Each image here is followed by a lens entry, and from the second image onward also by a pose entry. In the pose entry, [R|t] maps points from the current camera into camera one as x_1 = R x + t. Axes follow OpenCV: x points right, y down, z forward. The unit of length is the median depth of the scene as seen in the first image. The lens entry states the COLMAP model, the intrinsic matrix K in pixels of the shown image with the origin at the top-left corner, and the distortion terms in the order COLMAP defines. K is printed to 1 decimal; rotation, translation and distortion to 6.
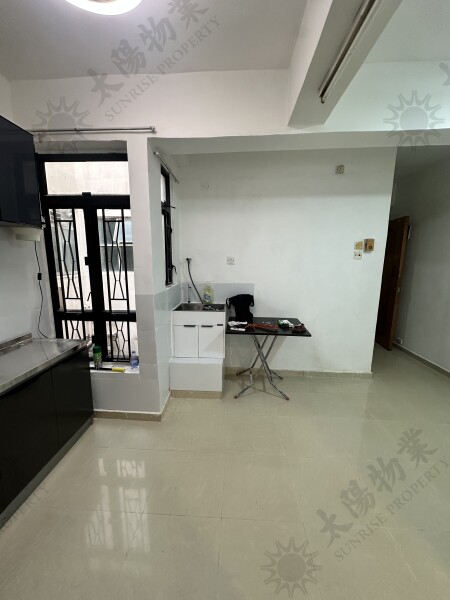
lens RADIAL K [[238.1, 0, 225.0], [0, 238.1, 300.0], [0, 0, 1]] dist [-0.000648, -0.000073]
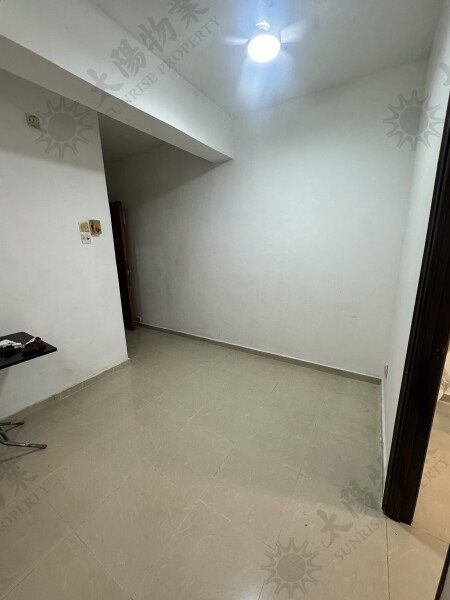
lens RADIAL K [[238.1, 0, 225.0], [0, 238.1, 300.0], [0, 0, 1]] dist [-0.000648, -0.000073]
pose [[0.475904, -0.217325, 0.852223, 0.013813], [0.164463, 0.973887, 0.156510, -0.023533], [-0.863983, 0.065676, 0.499219, 0.147199]]
